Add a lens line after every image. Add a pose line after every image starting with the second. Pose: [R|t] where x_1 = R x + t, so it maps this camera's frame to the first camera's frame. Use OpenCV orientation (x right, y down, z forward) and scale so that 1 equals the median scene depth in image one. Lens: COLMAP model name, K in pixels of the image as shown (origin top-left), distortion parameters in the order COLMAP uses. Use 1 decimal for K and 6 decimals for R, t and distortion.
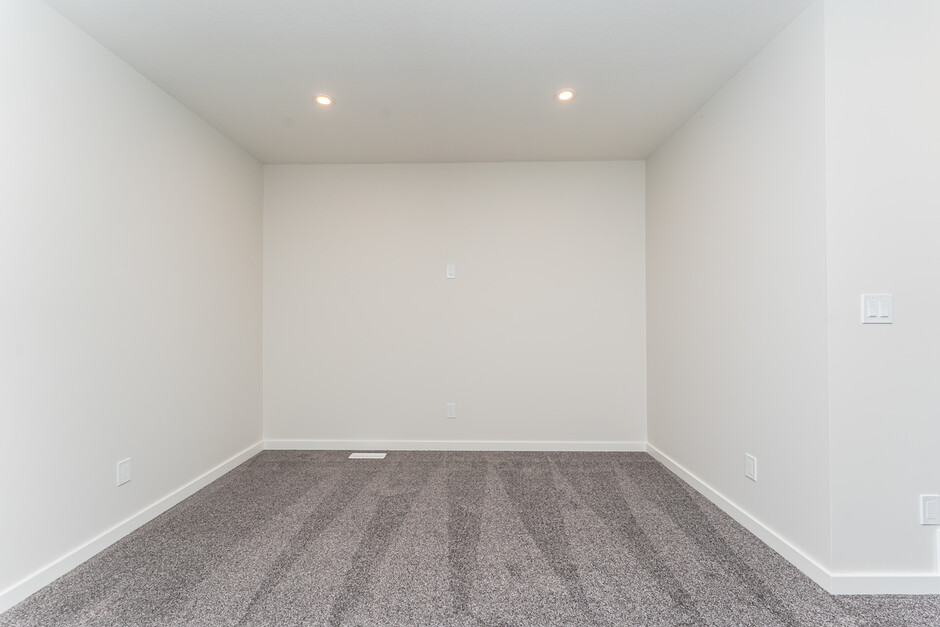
lens RADIAL K [[376.3, 0, 469.8], [0, 376.3, 316.6], [0, 0, 1]] dist [0.002682, -0.000637]
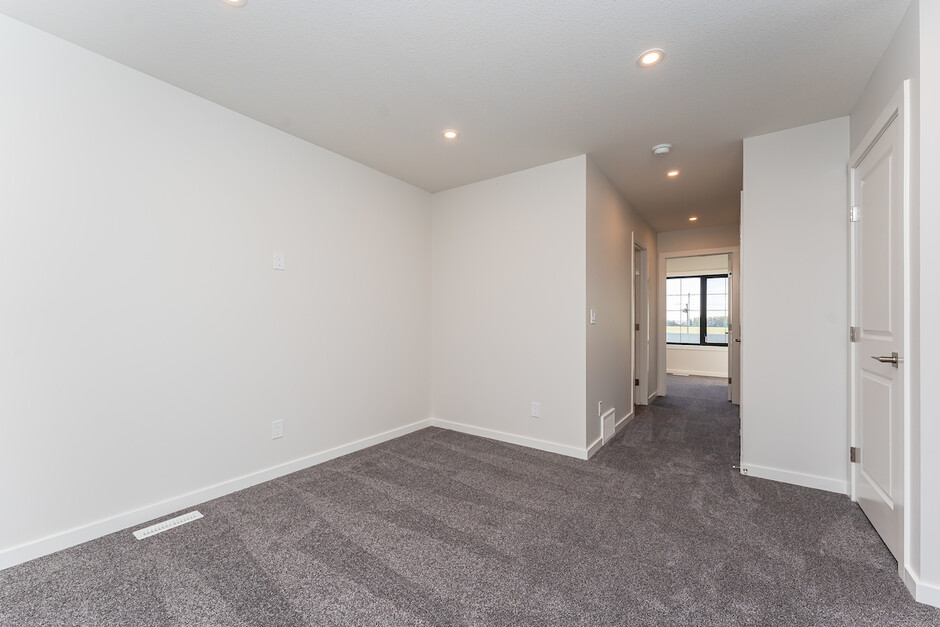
lens RADIAL K [[376.3, 0, 469.7], [0, 376.3, 317.3], [0, 0, 1]] dist [0.002682, -0.000637]
pose [[0.570553, 0.012868, 0.821160, -0.561879], [-0.014248, 0.999882, -0.005769, 0.004856], [-0.821137, -0.008408, 0.570669, 0.213684]]
